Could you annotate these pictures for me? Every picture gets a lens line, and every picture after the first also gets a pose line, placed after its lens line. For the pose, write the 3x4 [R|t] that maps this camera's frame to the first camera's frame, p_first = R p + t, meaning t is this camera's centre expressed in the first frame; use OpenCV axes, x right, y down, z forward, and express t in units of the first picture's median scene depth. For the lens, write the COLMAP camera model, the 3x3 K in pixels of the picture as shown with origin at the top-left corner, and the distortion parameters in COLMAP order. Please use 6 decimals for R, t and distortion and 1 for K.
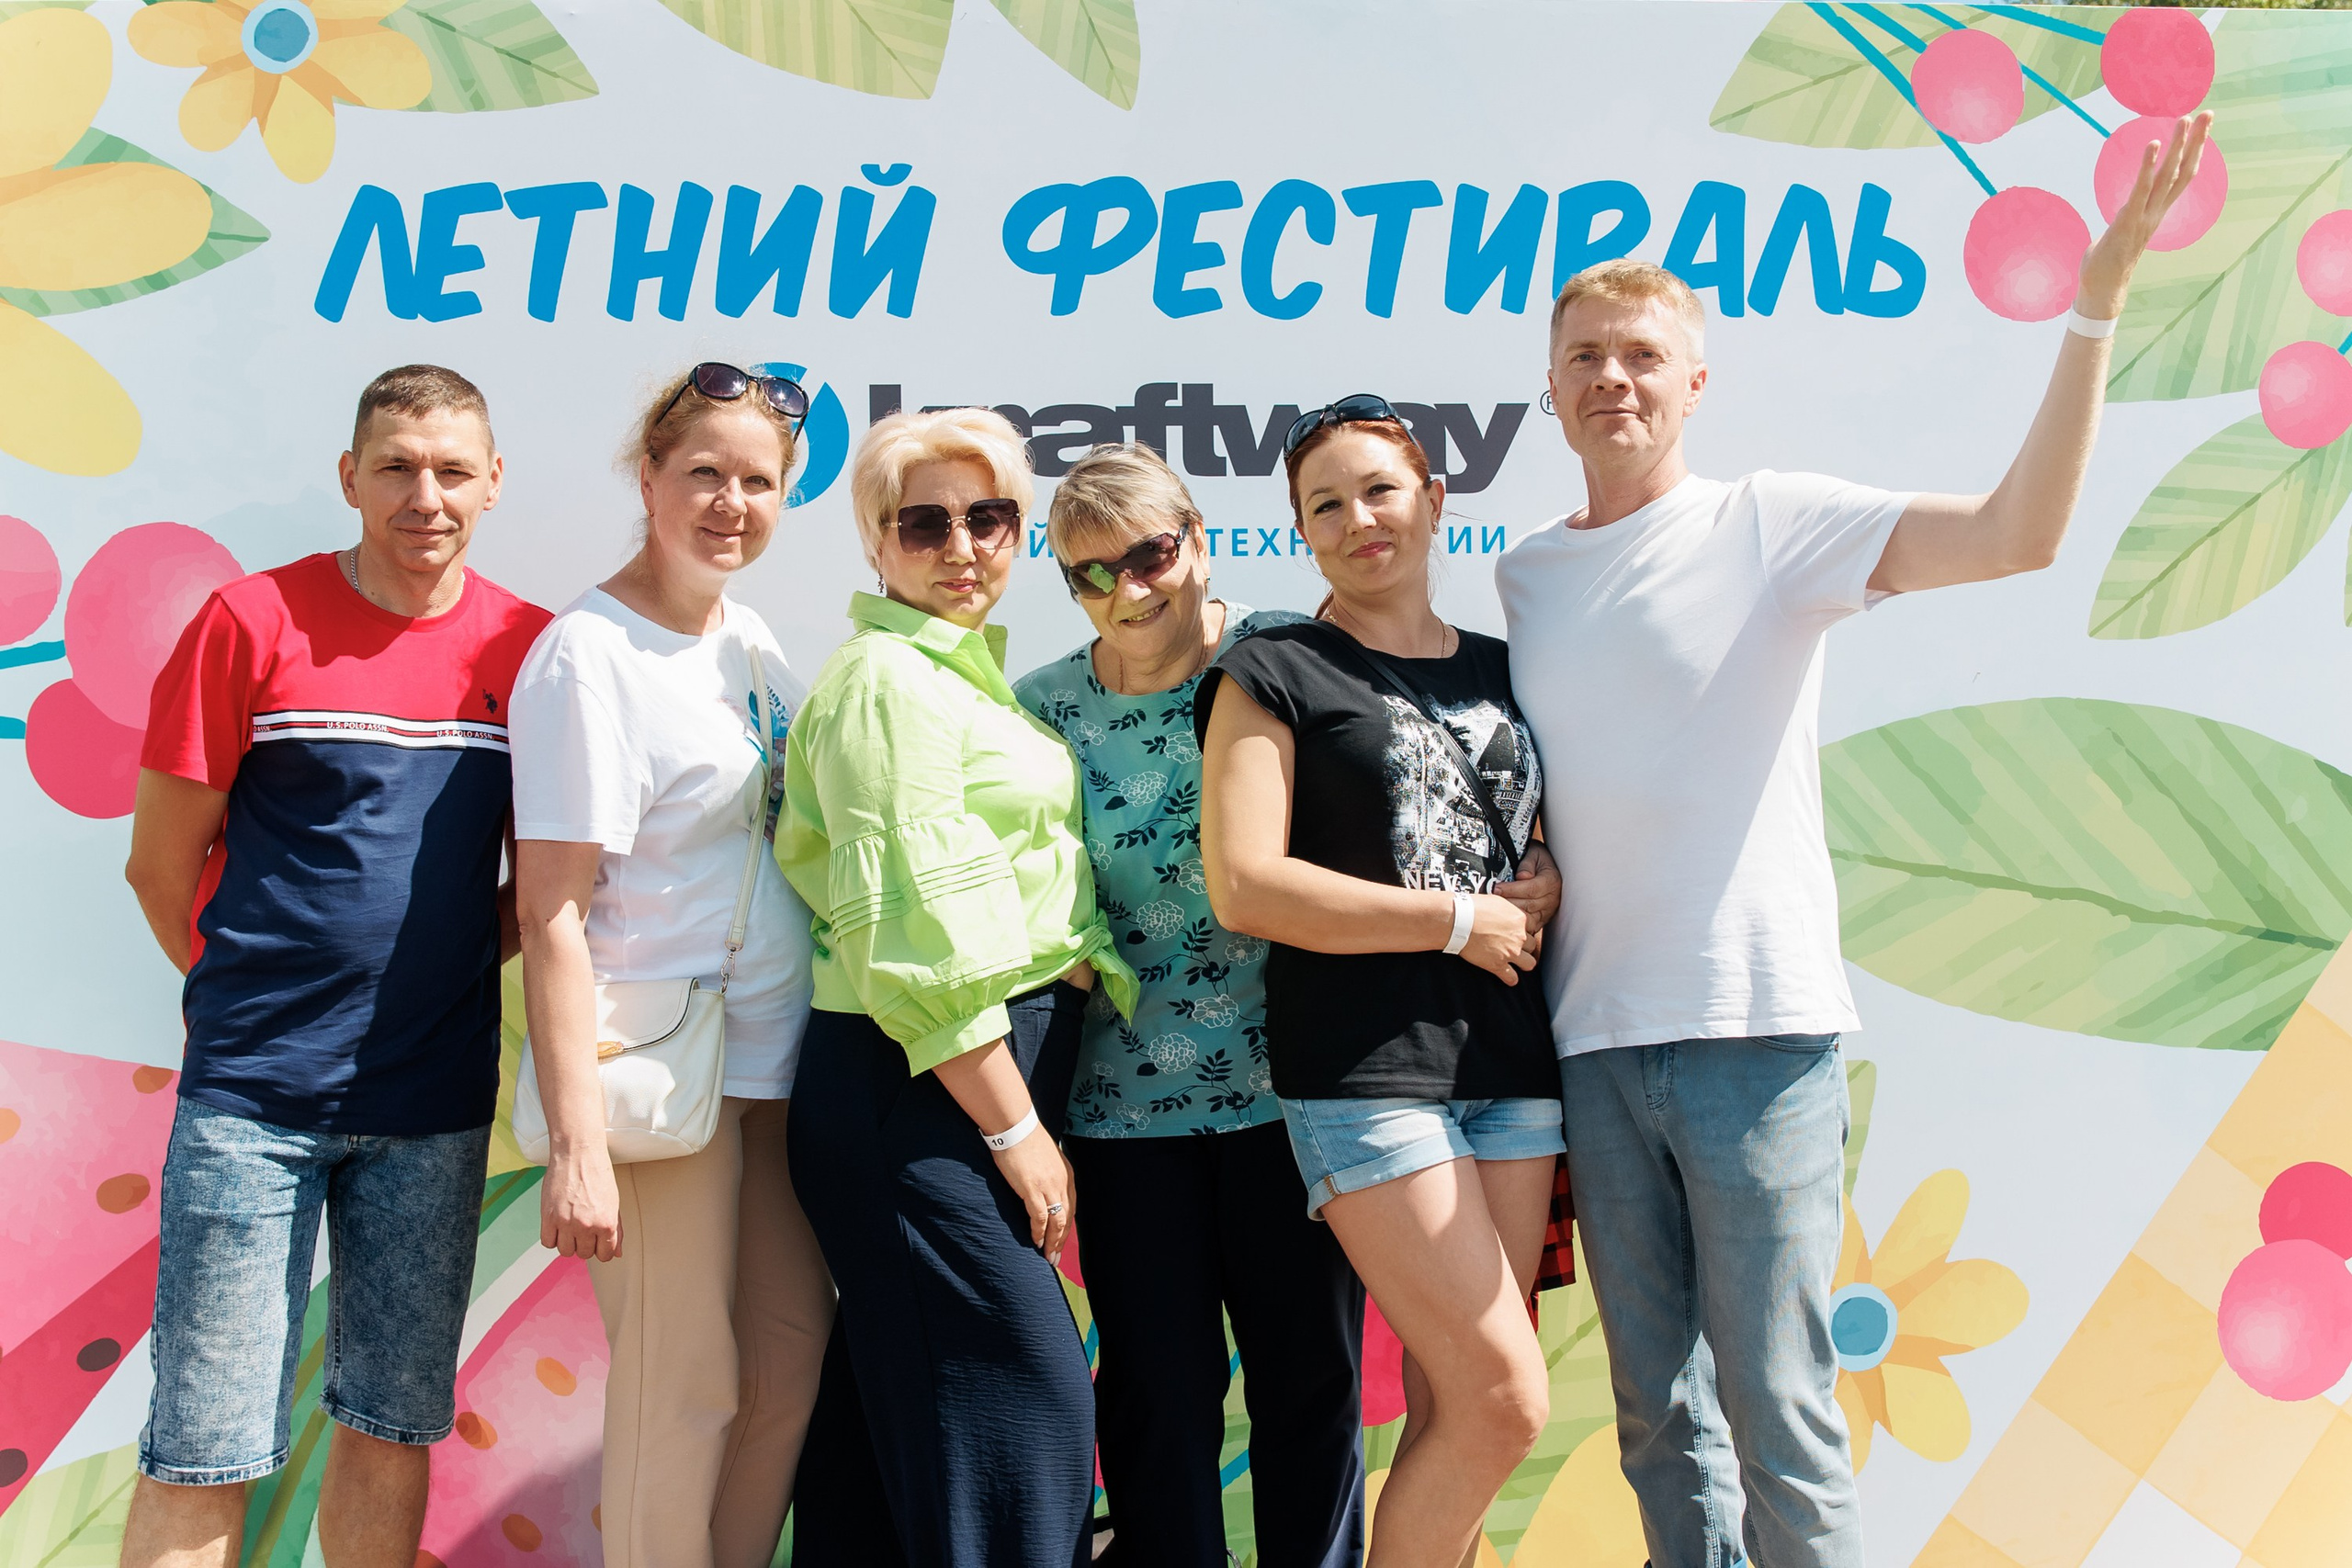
lens RADIAL K [[1755.5, 0, 1128.8], [0, 1755.5, 762.2], [0, 0, 1]] dist [-0.047234, 0.019118]
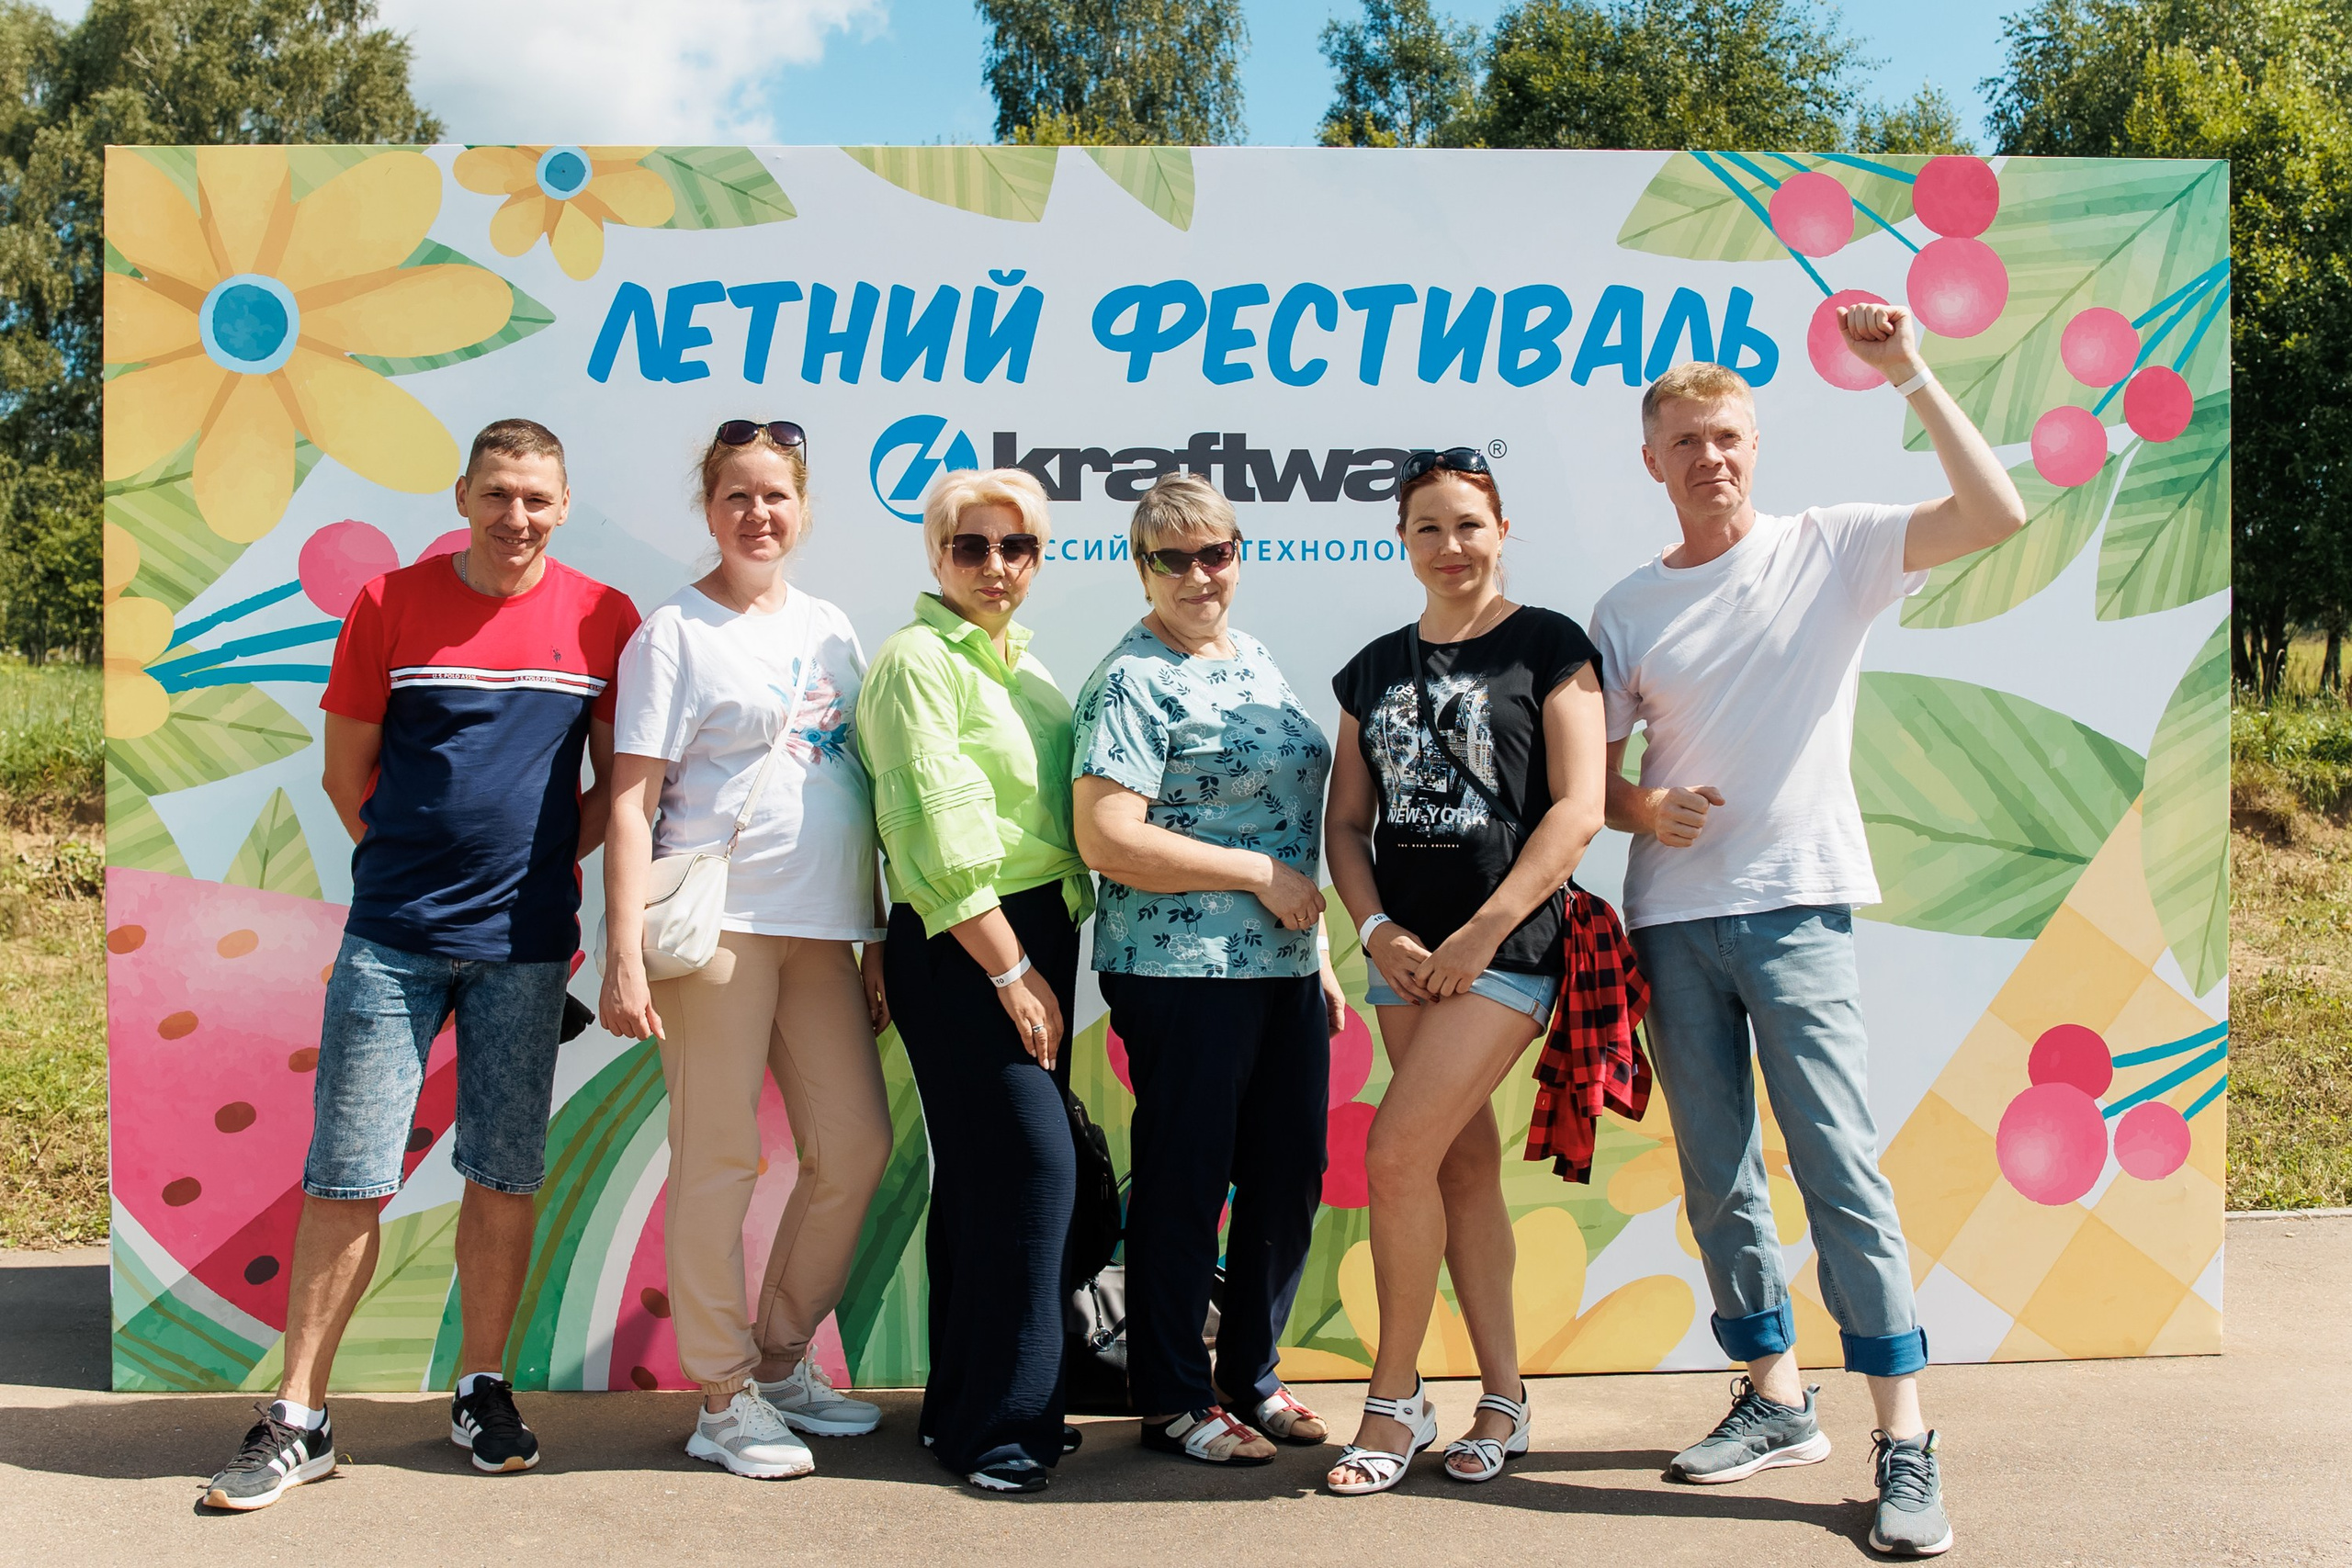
lens RADIAL K [[1755.5, 0, 1128.8], [0, 1755.5, 762.2], [0, 0, 1]] dist [-0.047234, 0.019118]
pose [[0.999881, 0.010188, -0.011546, -0.024287], [-0.010225, 0.999943, -0.003115, 0.043470], [0.011514, 0.003233, 0.999928, -0.355224]]
